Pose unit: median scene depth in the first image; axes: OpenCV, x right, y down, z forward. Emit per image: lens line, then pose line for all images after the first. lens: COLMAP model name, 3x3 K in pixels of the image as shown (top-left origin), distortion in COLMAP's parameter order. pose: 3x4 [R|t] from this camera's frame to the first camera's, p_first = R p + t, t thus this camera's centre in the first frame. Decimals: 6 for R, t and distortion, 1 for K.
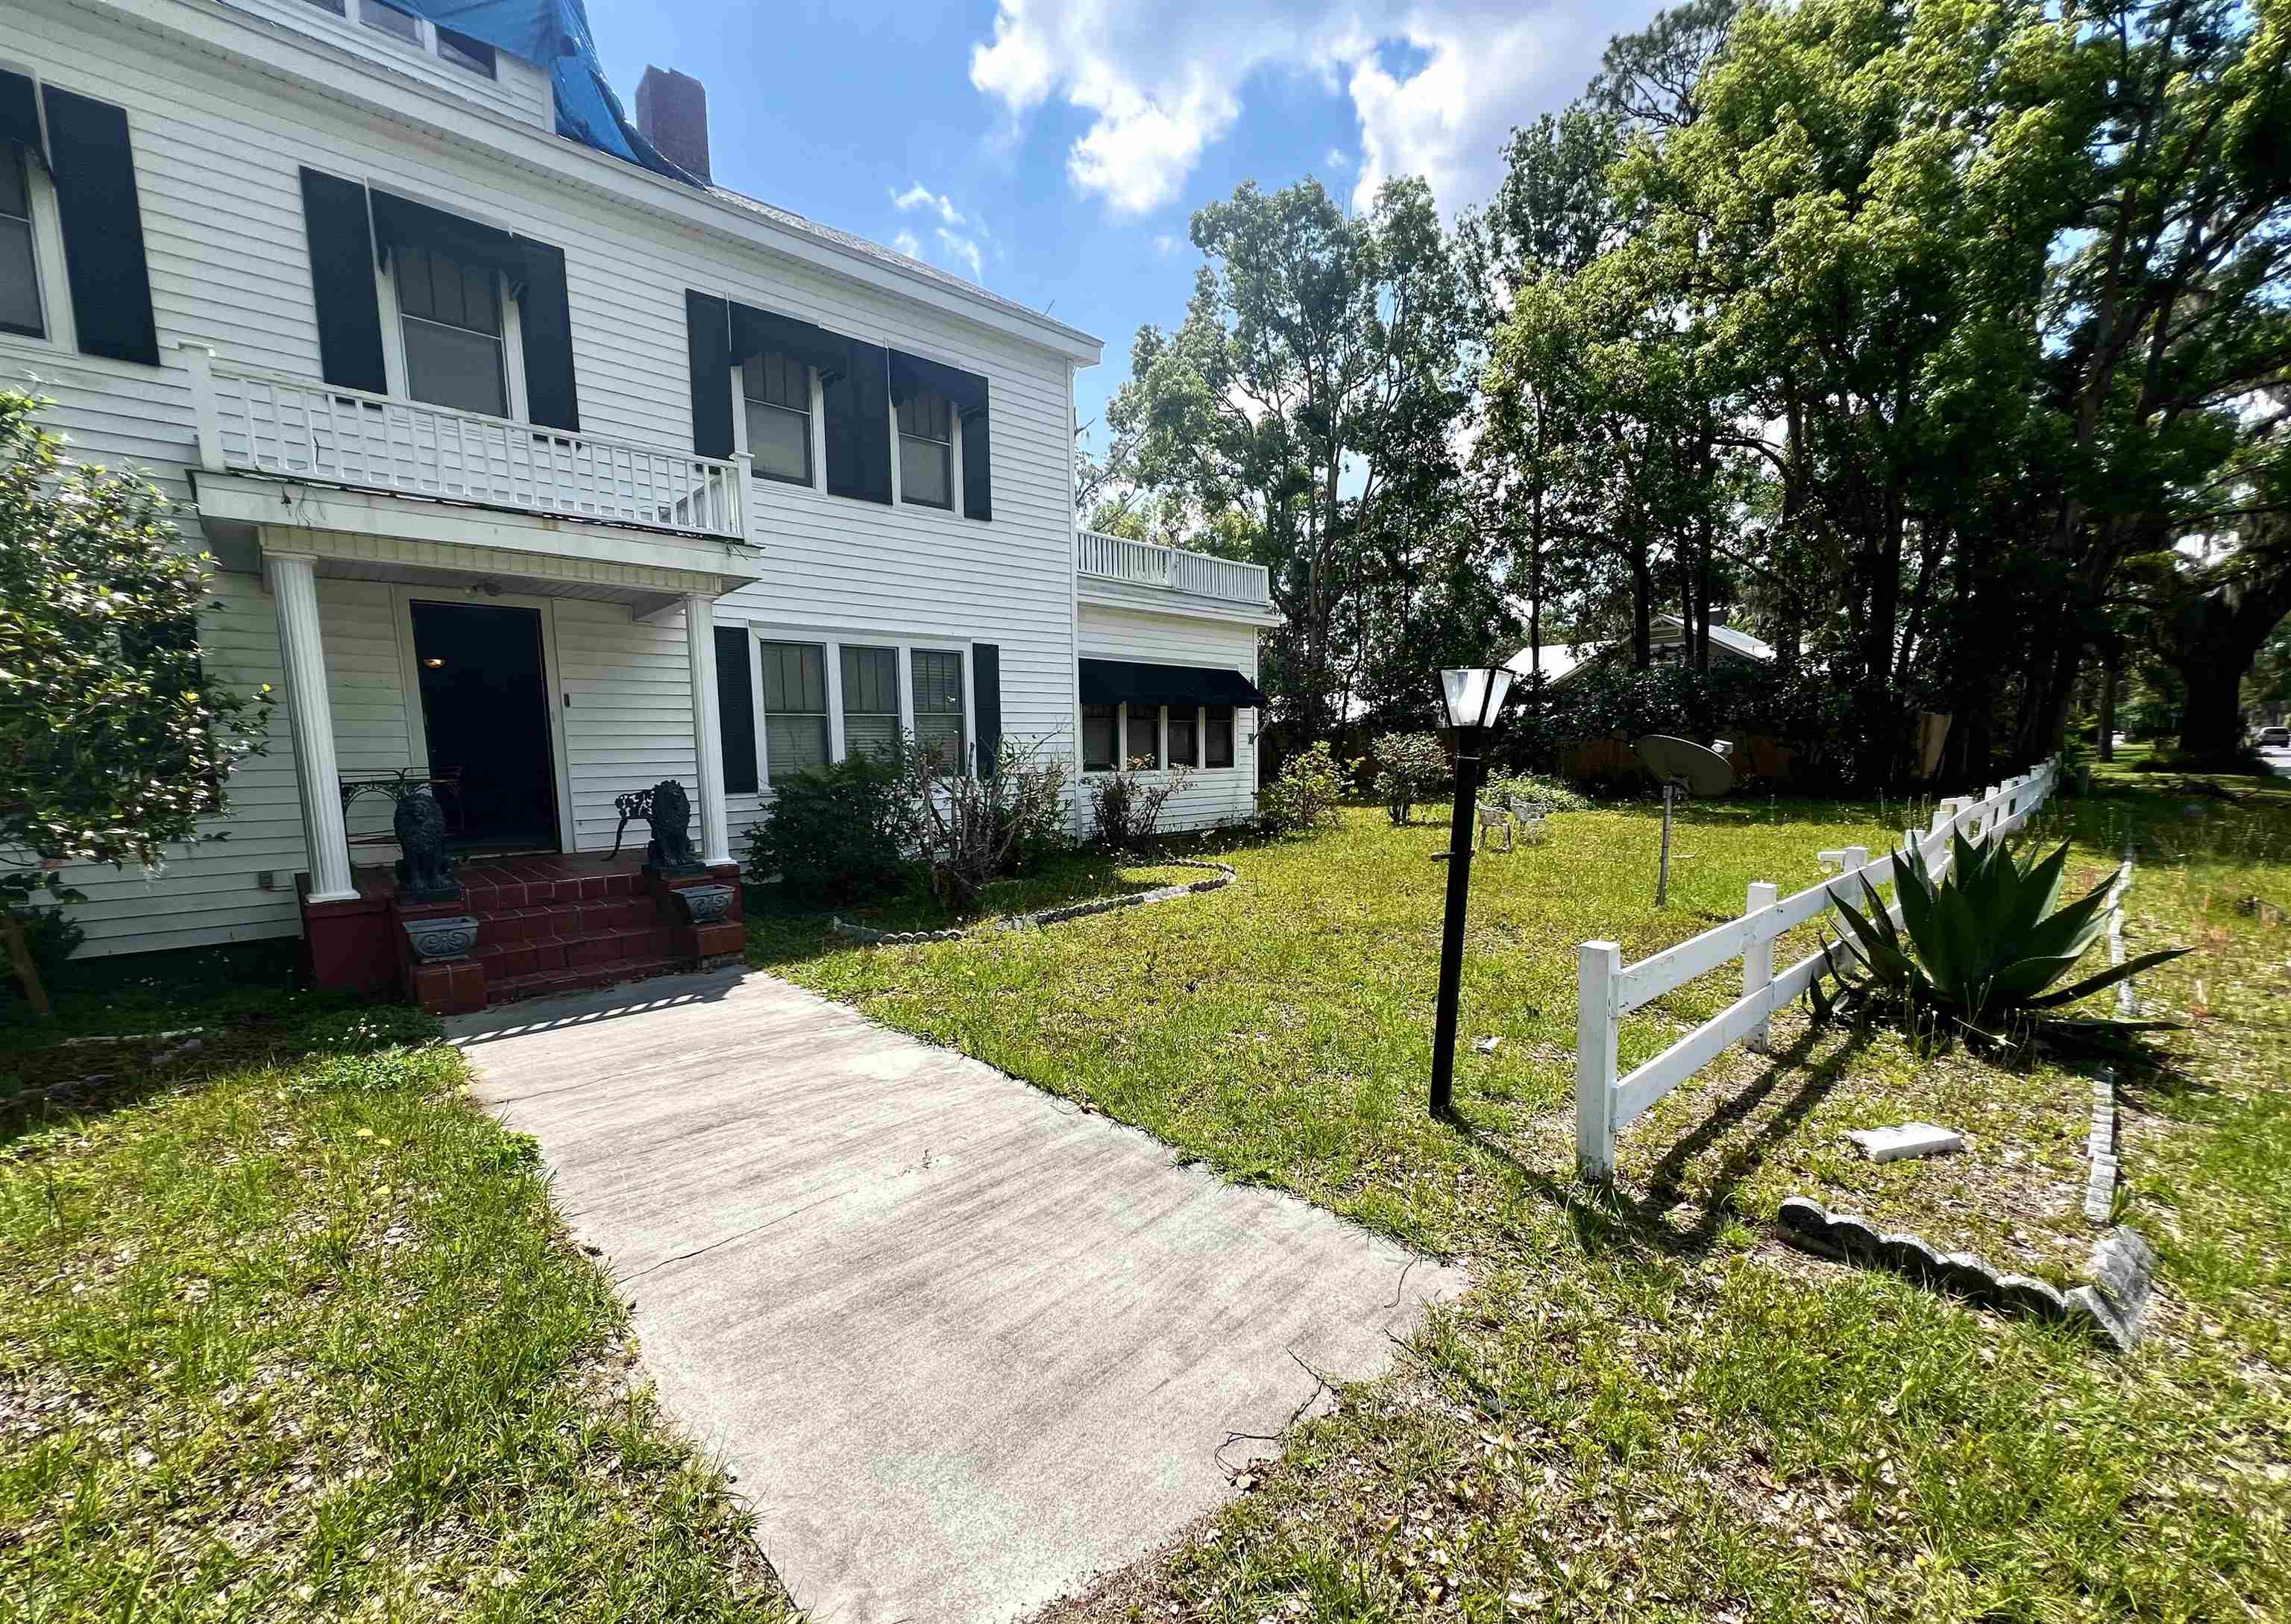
lens RADIAL K [[924.2, 0, 1145.8], [0, 924.2, 863.2], [0, 0, 1]] dist [-0.000927, 0.000737]
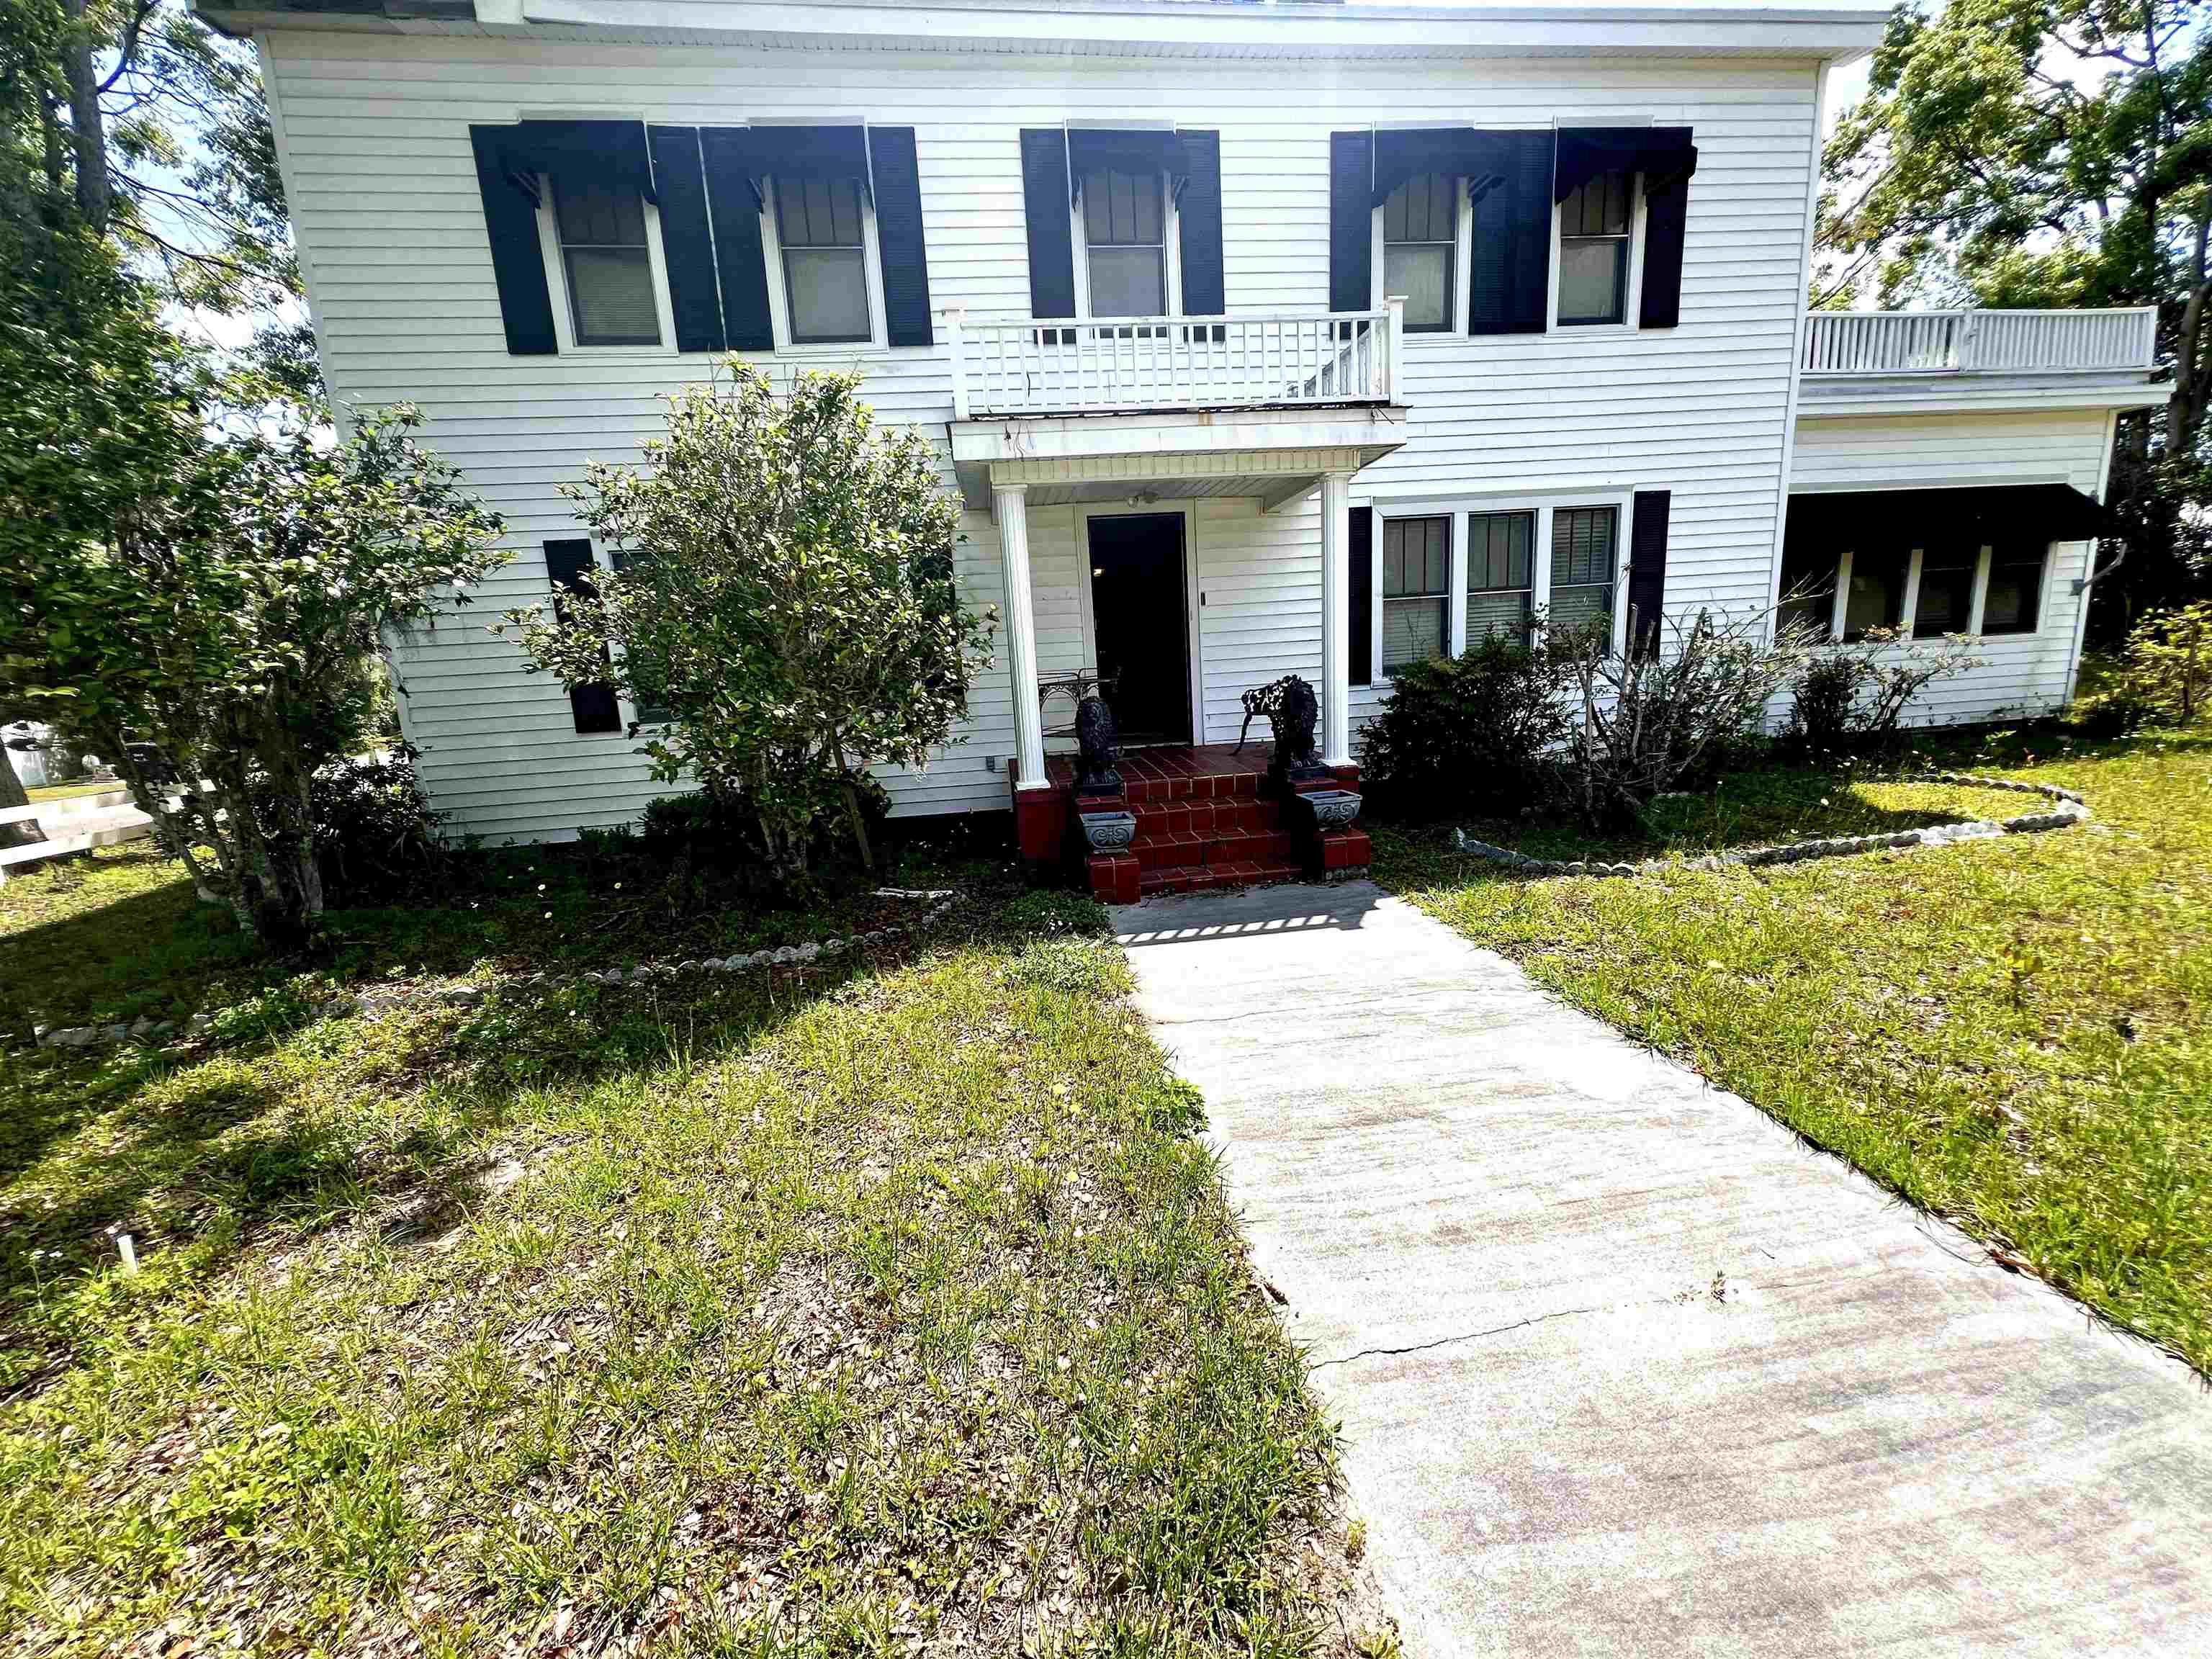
lens RADIAL K [[882.6, 0, 1106.0], [0, 882.6, 829.5], [0, 0, 1]] dist [0.000978, 0.000485]
pose [[0.806426, 0.087623, -0.584807, -0.121144], [-0.026165, 0.993279, 0.112745, -0.030028], [0.590755, -0.075619, 0.803299, 0.126960]]
